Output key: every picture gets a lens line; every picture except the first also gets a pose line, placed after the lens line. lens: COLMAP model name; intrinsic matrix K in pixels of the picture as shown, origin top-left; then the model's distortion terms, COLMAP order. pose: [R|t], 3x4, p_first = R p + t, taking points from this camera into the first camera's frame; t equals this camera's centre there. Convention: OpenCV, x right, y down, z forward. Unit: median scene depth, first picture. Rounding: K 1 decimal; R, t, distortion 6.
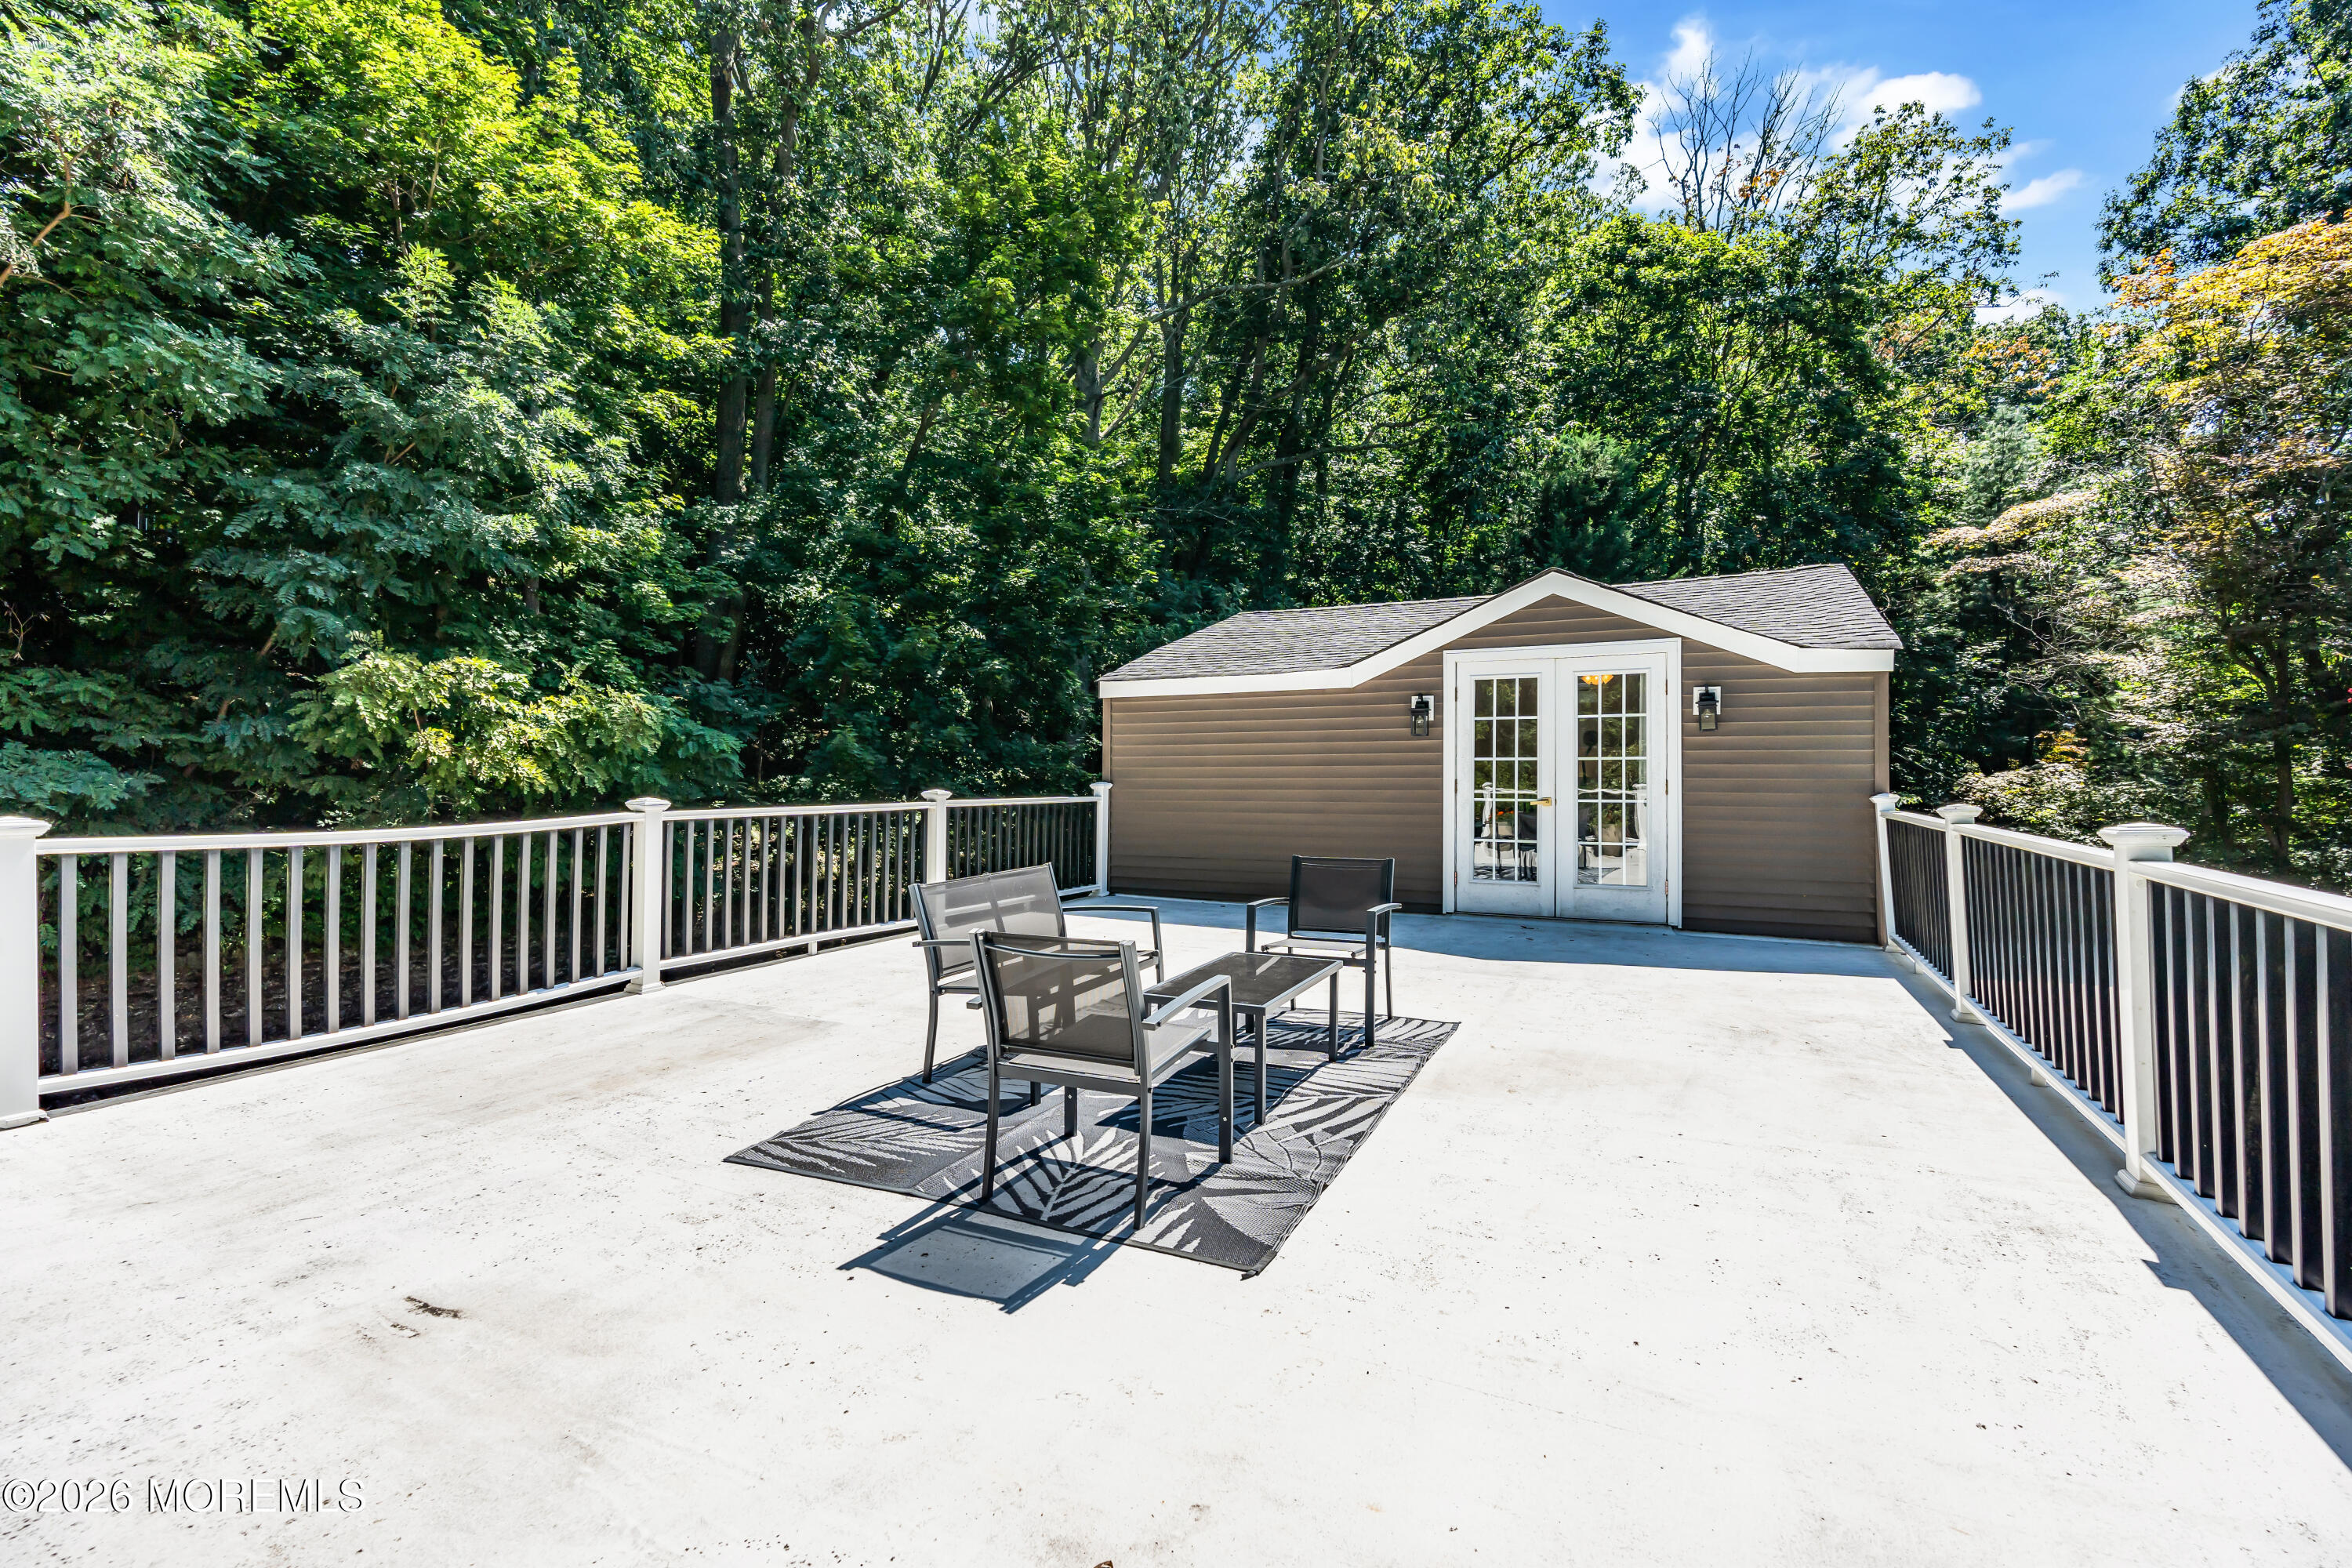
lens RADIAL K [[1063.4, 0, 1176.0], [0, 1063.4, 784.0], [0, 0, 1]] dist [-0.001457, 0.000189]
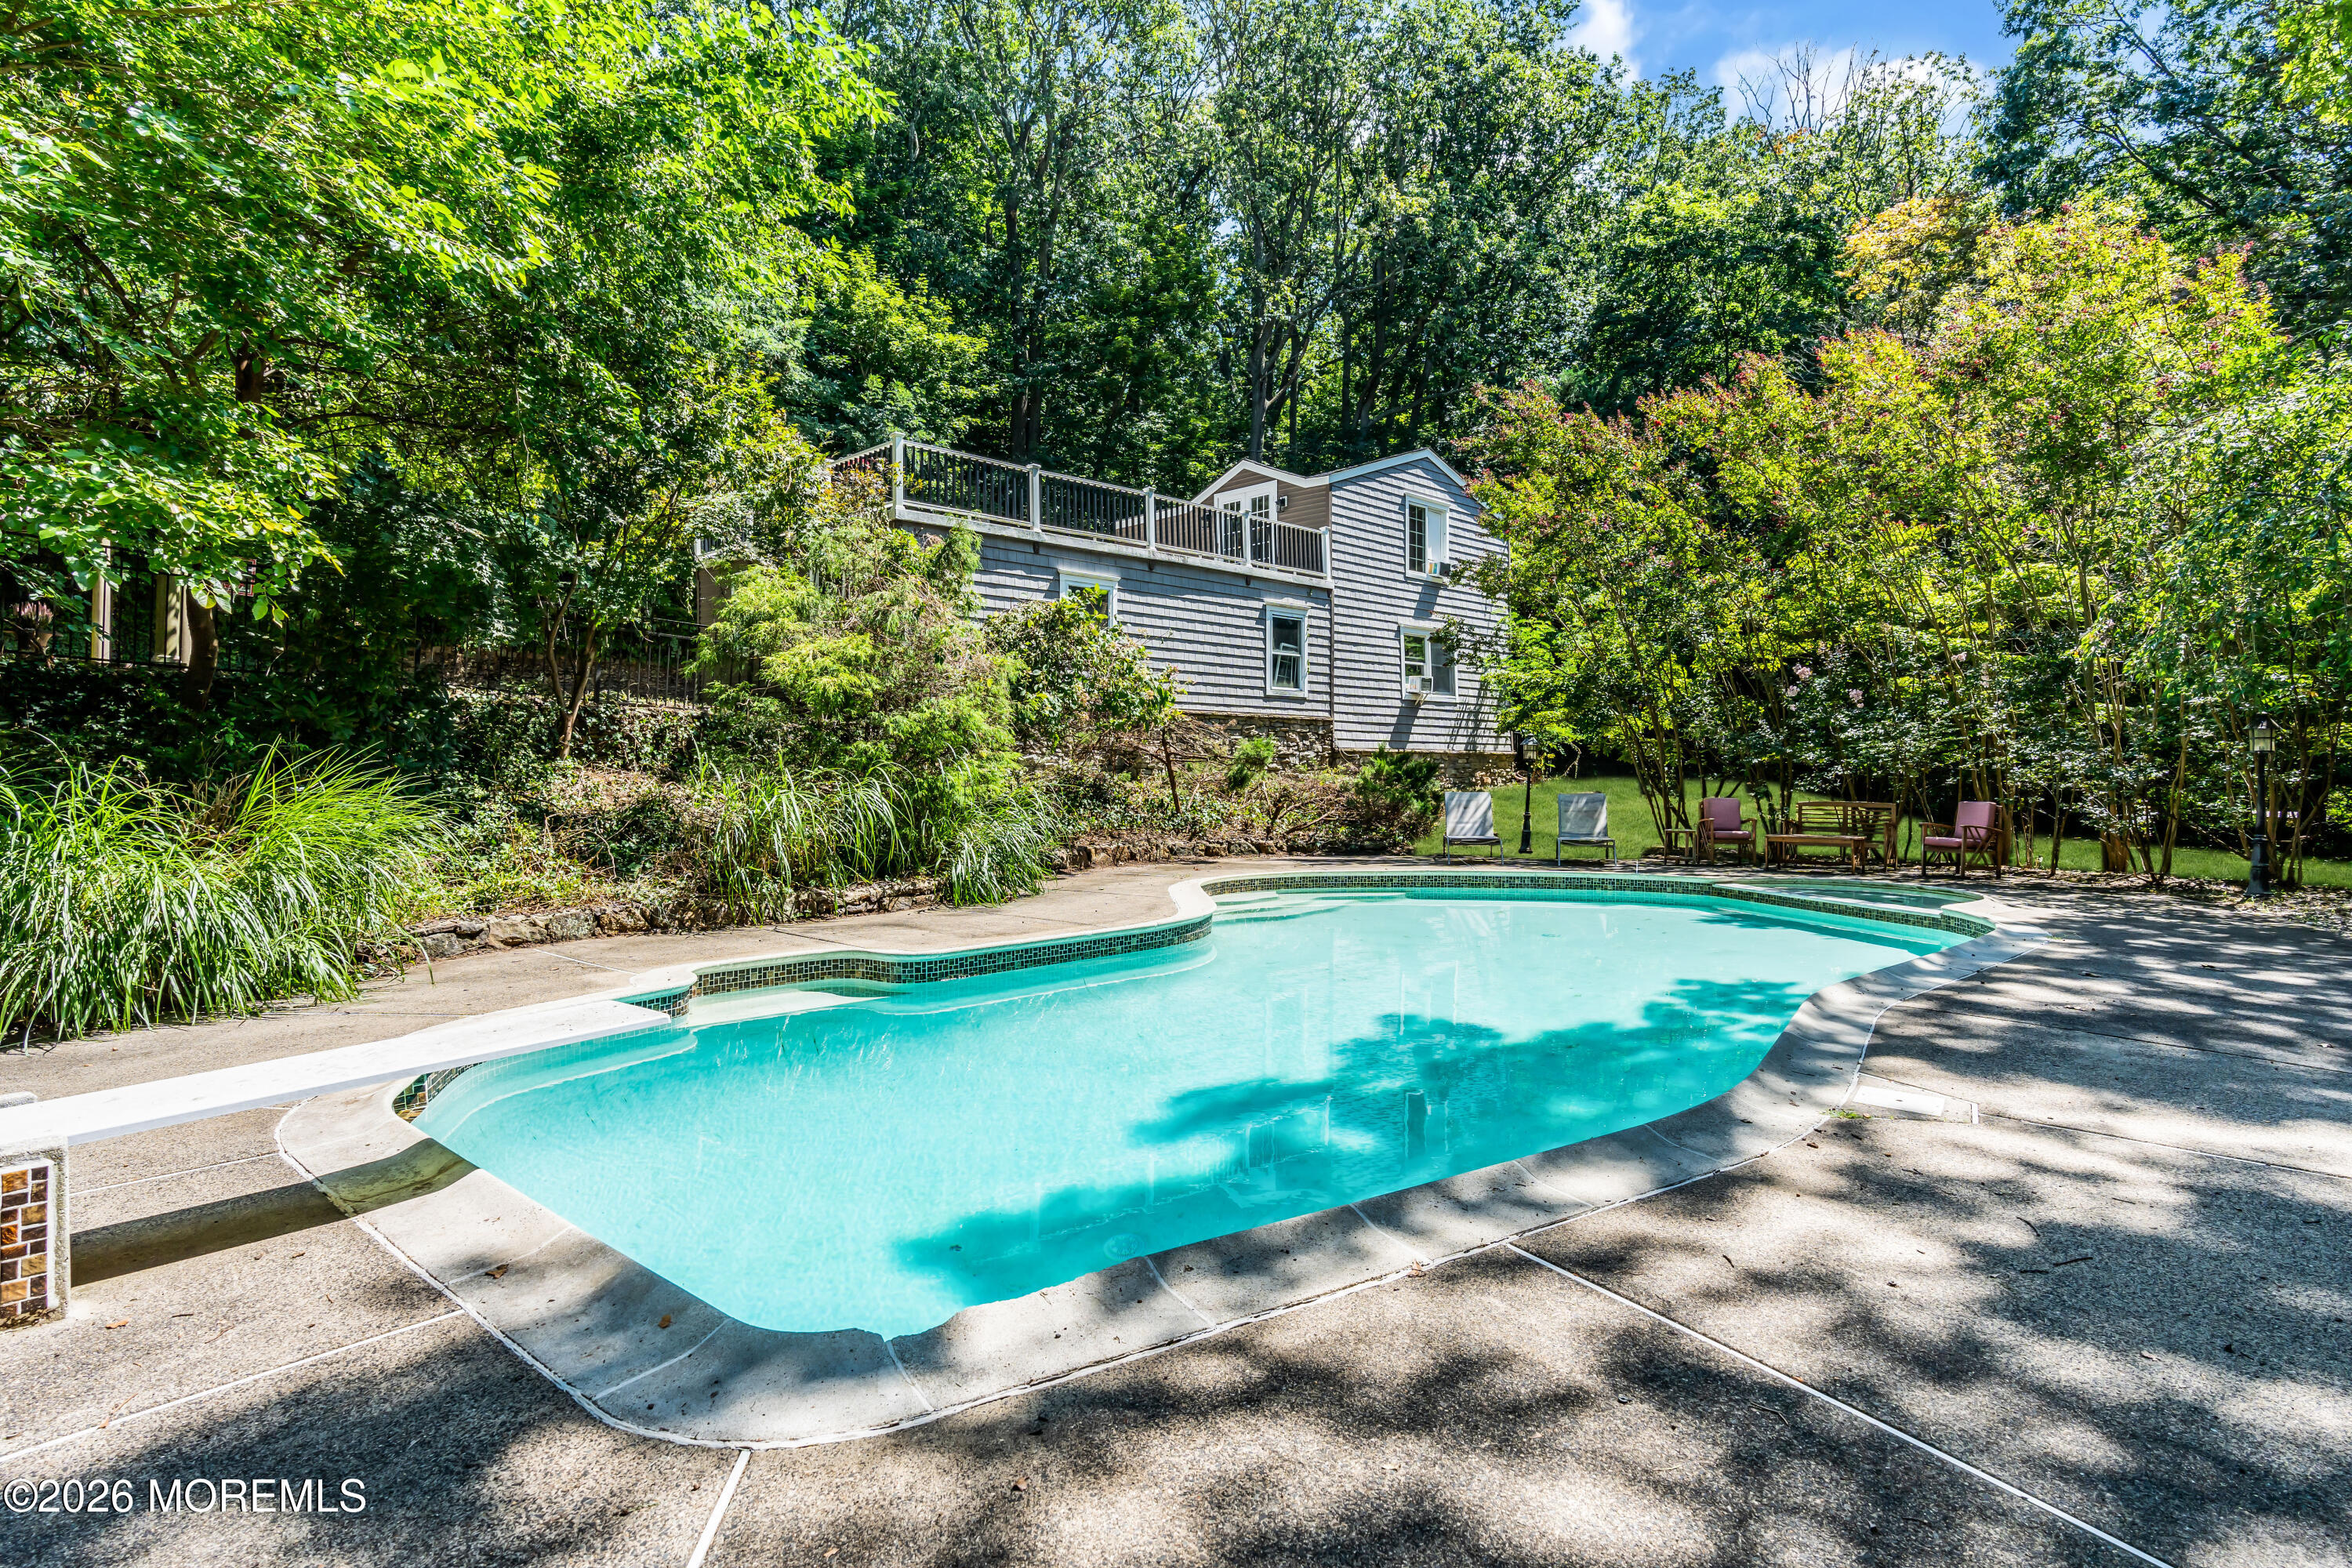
lens RADIAL K [[1177.8, 0, 1176.0], [0, 1177.8, 784.0], [0, 0, 1]] dist [0.000694, 0.000152]
pose [[0.946773, 0.000528, -0.321902, 0.794418], [0.003509, 0.999922, 0.011961, 0.400691], [0.321883, -0.012454, 0.946698, -1.294094]]
